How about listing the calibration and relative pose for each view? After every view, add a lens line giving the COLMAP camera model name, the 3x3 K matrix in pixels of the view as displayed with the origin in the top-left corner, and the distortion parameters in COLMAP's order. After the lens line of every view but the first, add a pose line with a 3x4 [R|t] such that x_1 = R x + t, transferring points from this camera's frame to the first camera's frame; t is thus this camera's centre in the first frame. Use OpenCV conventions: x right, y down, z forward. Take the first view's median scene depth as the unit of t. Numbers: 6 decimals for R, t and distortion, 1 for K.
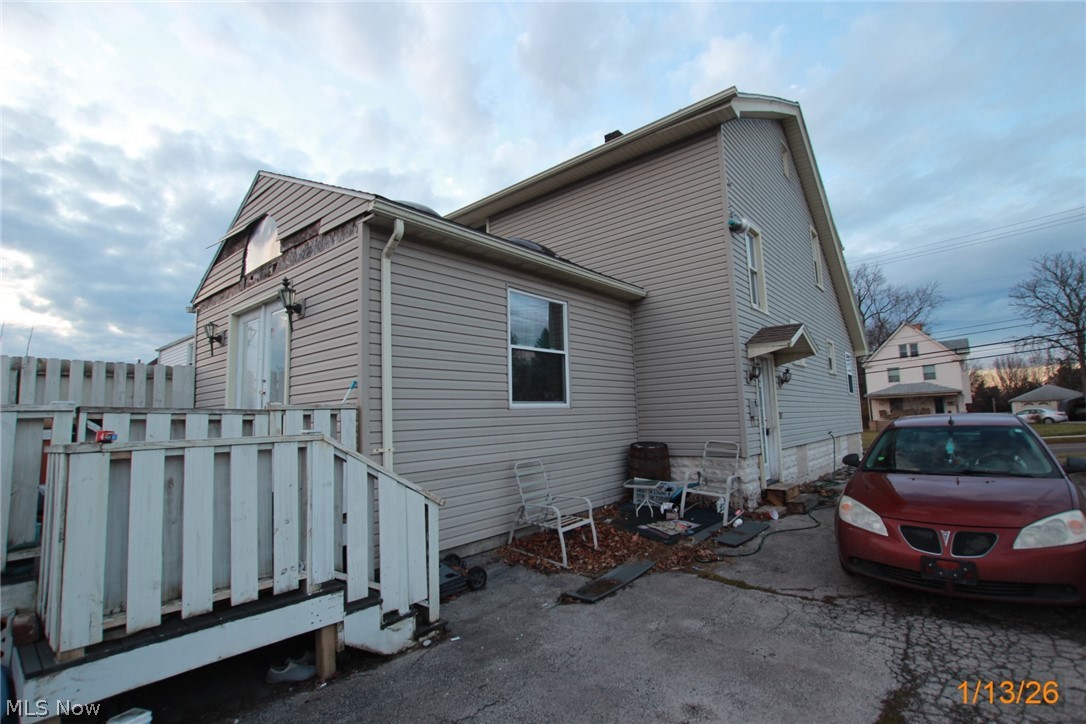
lens RADIAL K [[508.7, 0, 543.0], [0, 508.7, 362.0], [0, 0, 1]] dist [-0.029550, 0.000139]
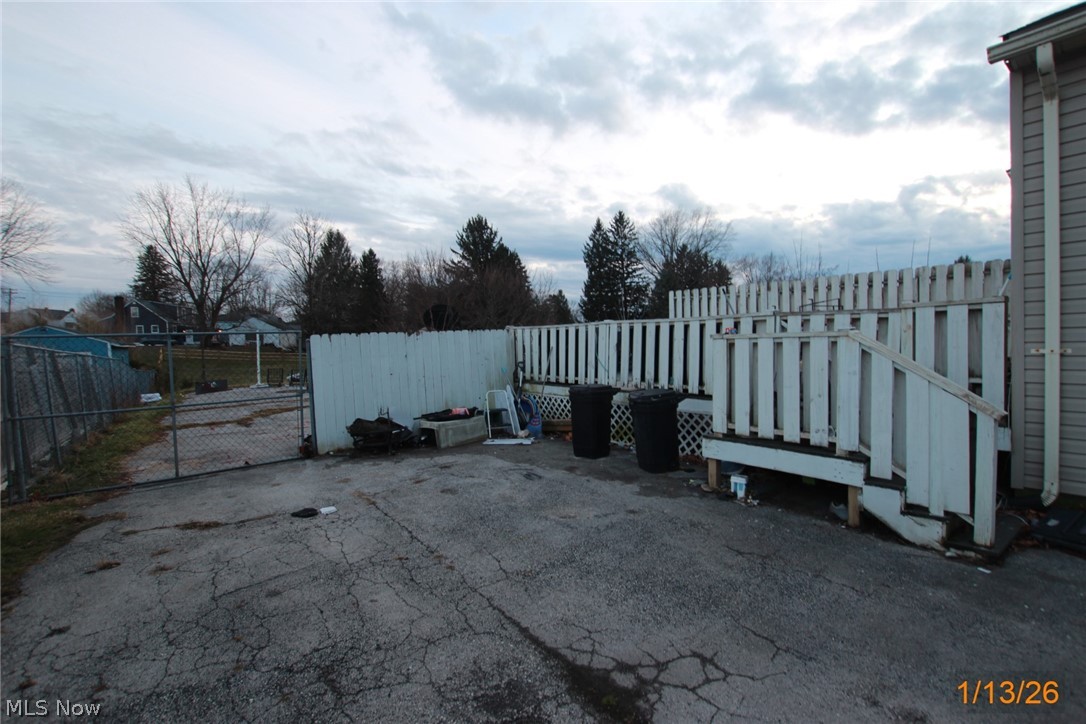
lens RADIAL K [[508.7, 0, 543.0], [0, 508.7, 362.0], [0, 0, 1]] dist [-0.029550, 0.000139]
pose [[-0.234135, 0.083282, -0.968630, 0.876730], [0.142473, 0.988507, 0.050553, 0.051682], [0.961708, -0.126168, -0.243309, 0.580503]]
